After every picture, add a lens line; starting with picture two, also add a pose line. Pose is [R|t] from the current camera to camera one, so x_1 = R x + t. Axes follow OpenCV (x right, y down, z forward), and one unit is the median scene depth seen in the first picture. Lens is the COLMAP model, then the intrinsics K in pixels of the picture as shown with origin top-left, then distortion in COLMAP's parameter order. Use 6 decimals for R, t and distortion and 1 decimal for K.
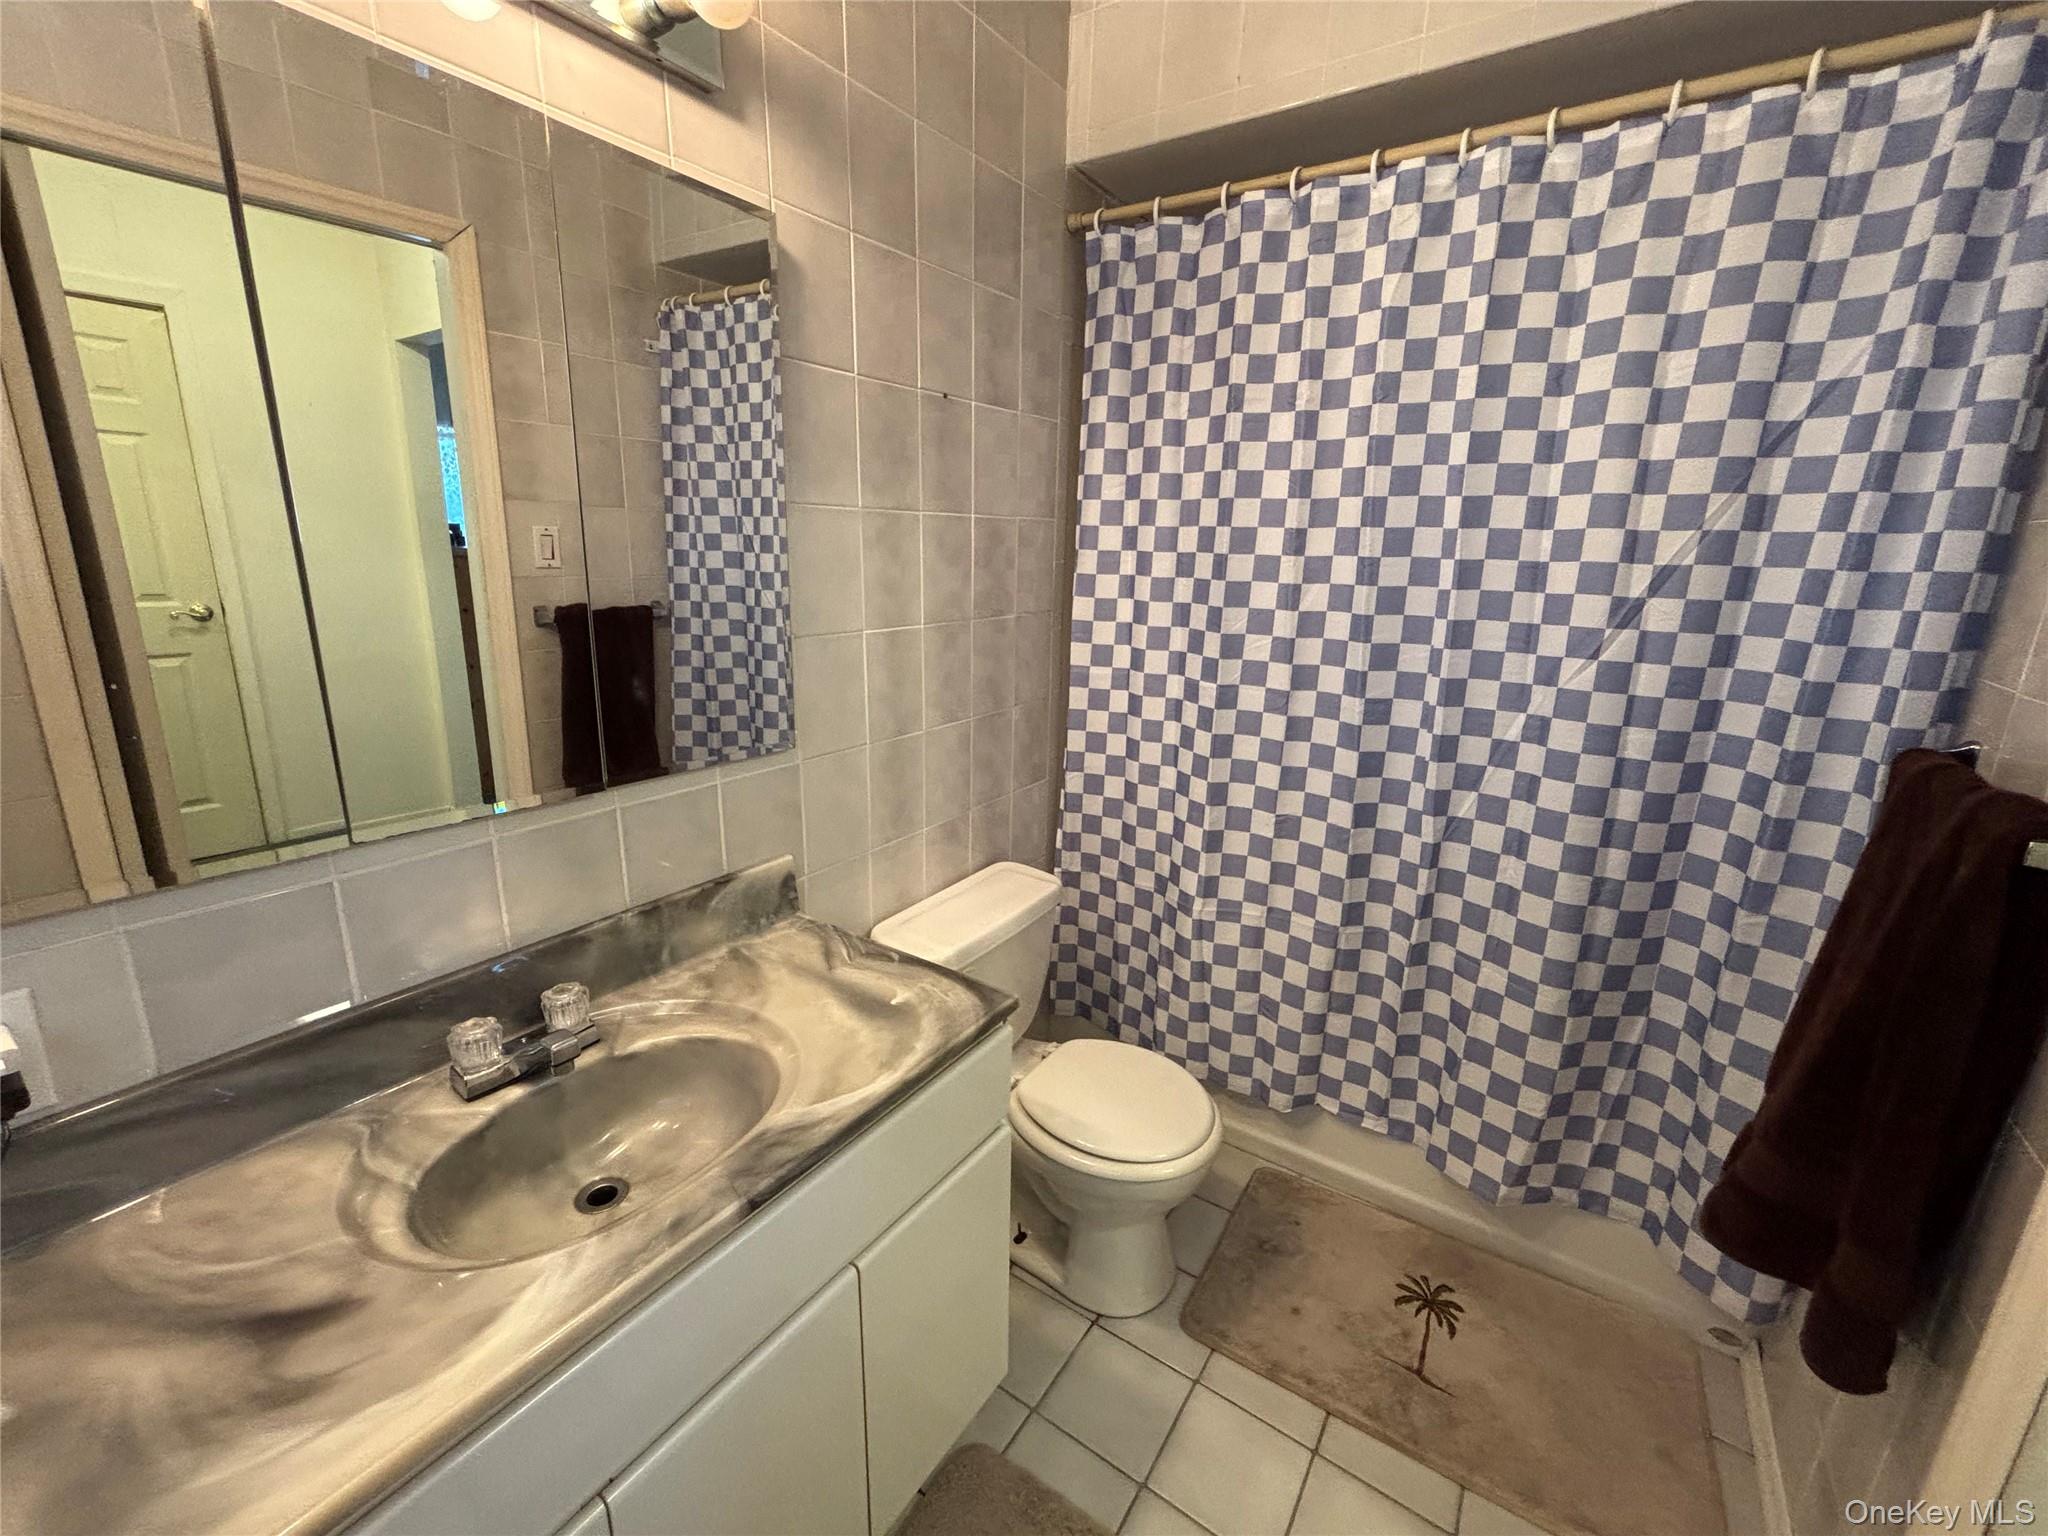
lens RADIAL K [[827.6, 0, 1024.0], [0, 827.6, 768.0], [0, 0, 1]] dist [0.001027, -0.000396]
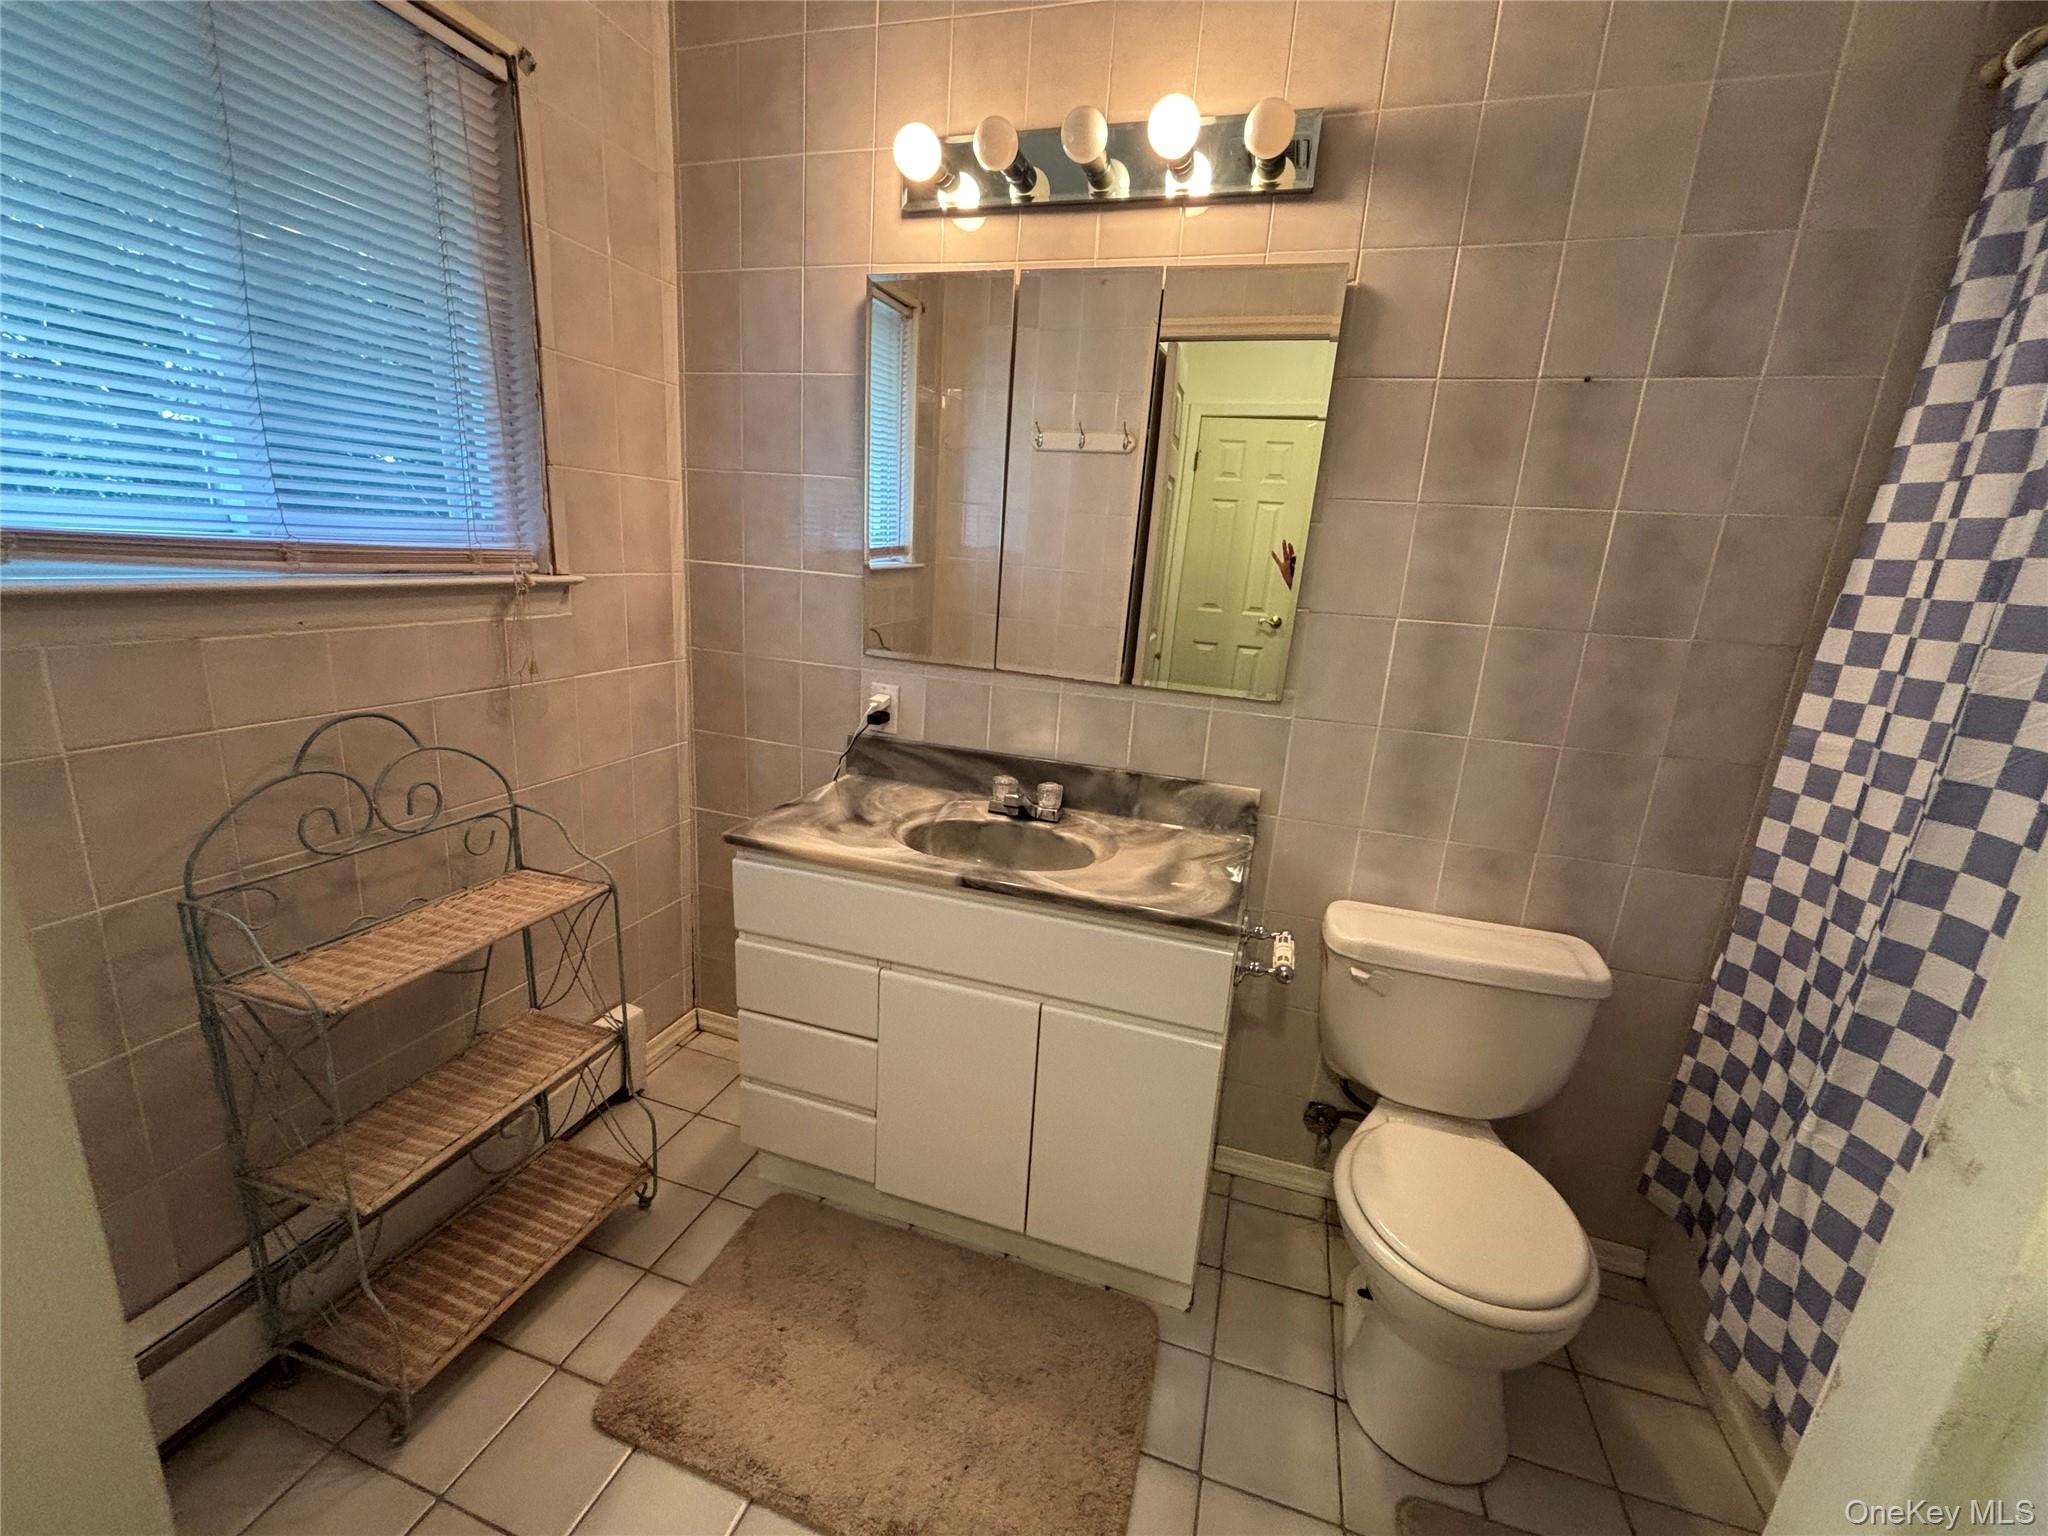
lens RADIAL K [[816.3, 0, 1024.0], [0, 816.3, 768.0], [0, 0, 1]] dist [-0.001807, -0.000156]
pose [[0.289456, 0.237529, -0.927251, 0.787550], [-0.300637, 0.942260, 0.147525, 0.002944], [0.908753, 0.236064, 0.344153, 0.292309]]
